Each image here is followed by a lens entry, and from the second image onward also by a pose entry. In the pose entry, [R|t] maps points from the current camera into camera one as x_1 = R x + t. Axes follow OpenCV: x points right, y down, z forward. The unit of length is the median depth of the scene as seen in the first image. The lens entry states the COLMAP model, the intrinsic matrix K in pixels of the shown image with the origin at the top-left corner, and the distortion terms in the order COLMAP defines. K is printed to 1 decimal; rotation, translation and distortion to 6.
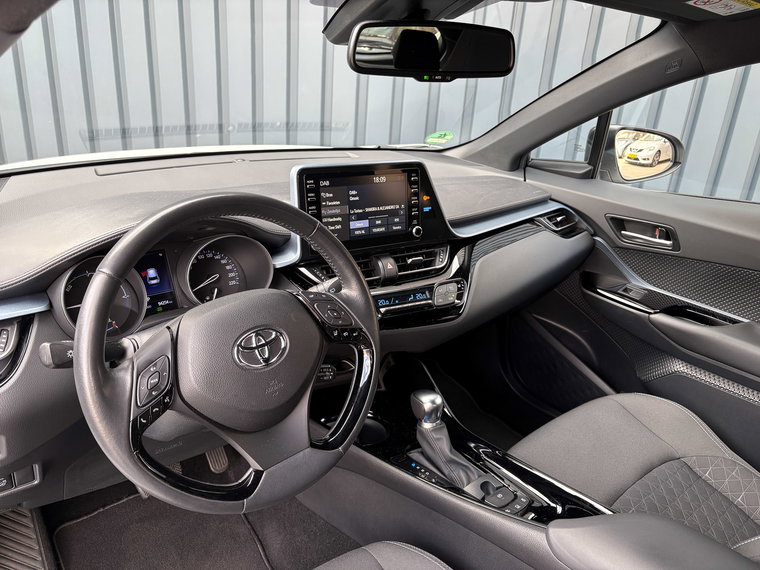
lens RADIAL K [[573.6, 0, 378.0], [0, 573.6, 291.4], [0, 0, 1]] dist [0.002485, -0.009158]
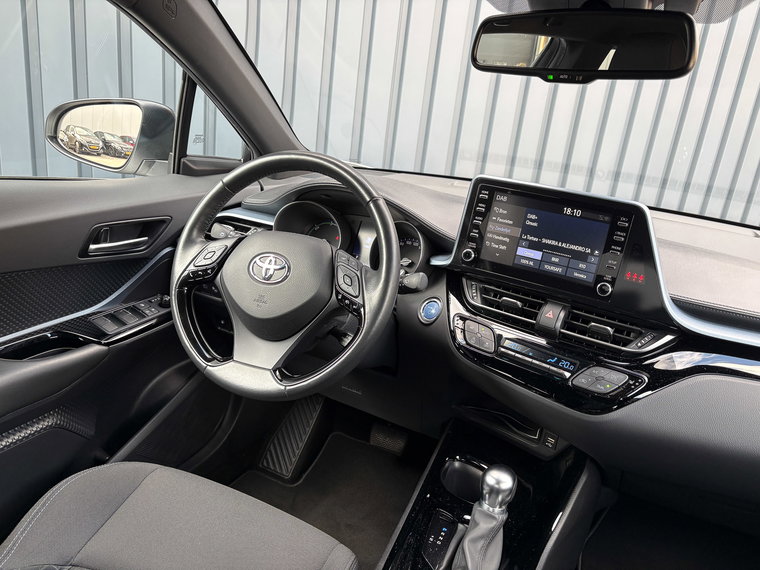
lens RADIAL K [[573.6, 0, 379.3], [0, 573.6, 279.9], [0, 0, 1]] dist [0.002485, -0.009158]
pose [[0.393991, 0.261991, -0.880984, 0.670124], [-0.419347, 0.904174, 0.081348, -0.055989], [0.817875, 0.337388, 0.466101, 0.418751]]
